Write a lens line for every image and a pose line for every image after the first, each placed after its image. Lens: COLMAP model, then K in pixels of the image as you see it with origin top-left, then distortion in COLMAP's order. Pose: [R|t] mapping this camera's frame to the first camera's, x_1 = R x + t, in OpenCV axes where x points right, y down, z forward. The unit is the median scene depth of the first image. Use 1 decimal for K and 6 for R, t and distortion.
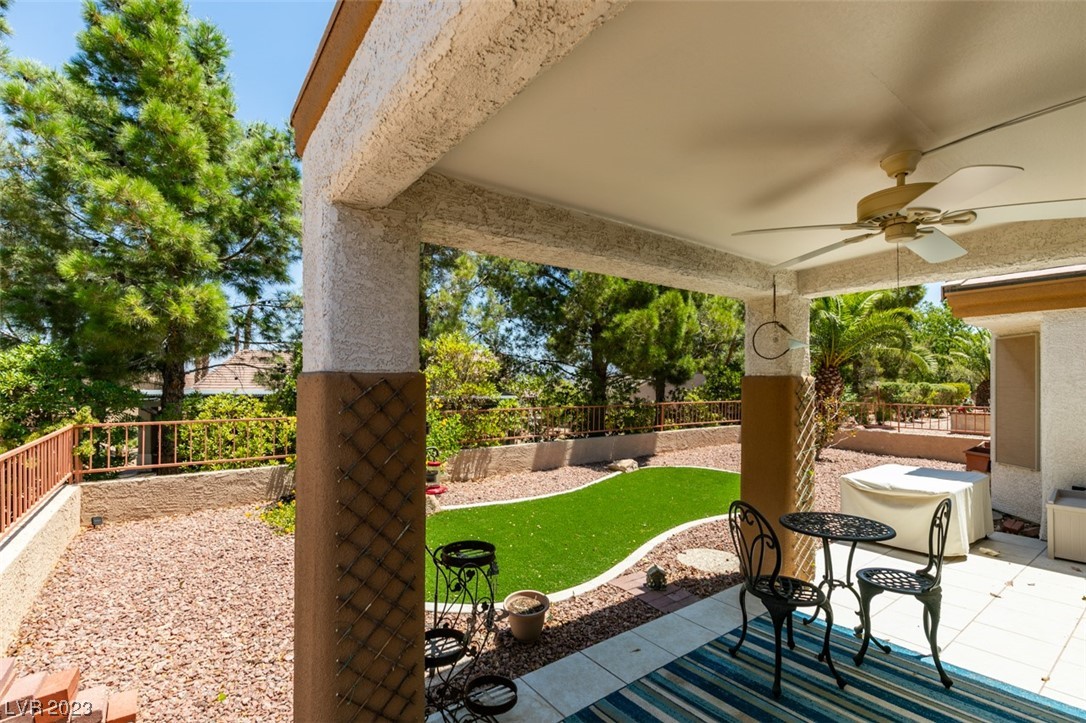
lens RADIAL K [[494.8, 0, 541.4], [0, 494.8, 381.8], [0, 0, 1]] dist [0.001423, 0.000091]
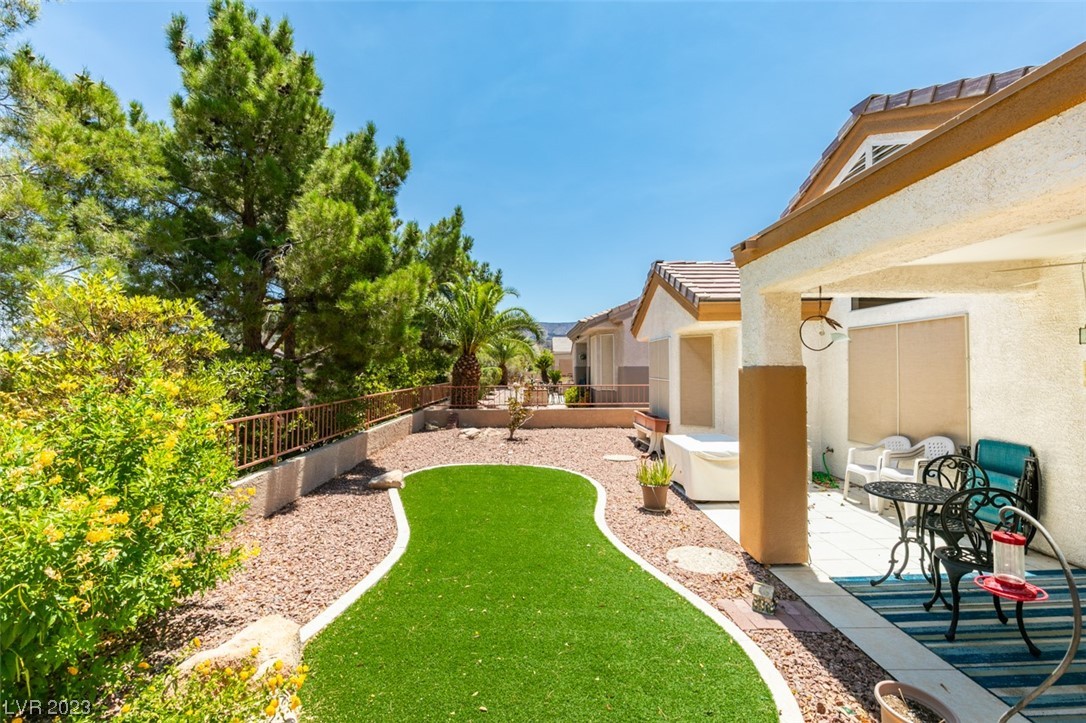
lens RADIAL K [[485.8, 0, 544.3], [0, 485.8, 360.2], [0, 0, 1]] dist [0.001408, -0.000237]
pose [[0.578904, 0.005849, 0.815375, -0.734538], [0.004638, 0.999934, -0.010467, -0.016579], [-0.815383, 0.009841, 0.578839, 0.871953]]
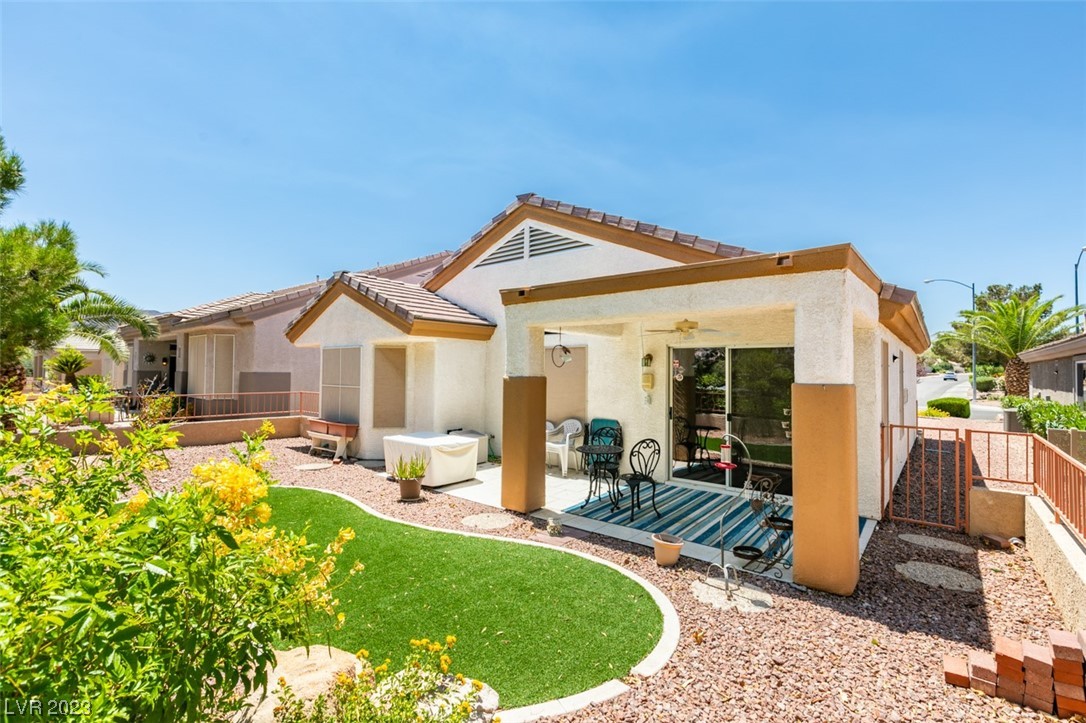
lens RADIAL K [[485.8, 0, 544.3], [0, 485.8, 360.2], [0, 0, 1]] dist [0.001408, -0.000237]
pose [[-0.249668, 0.020206, 0.968121, -1.118602], [-0.010511, 0.999667, -0.023575, -0.029479], [-0.968275, -0.016062, -0.249372, 1.454438]]
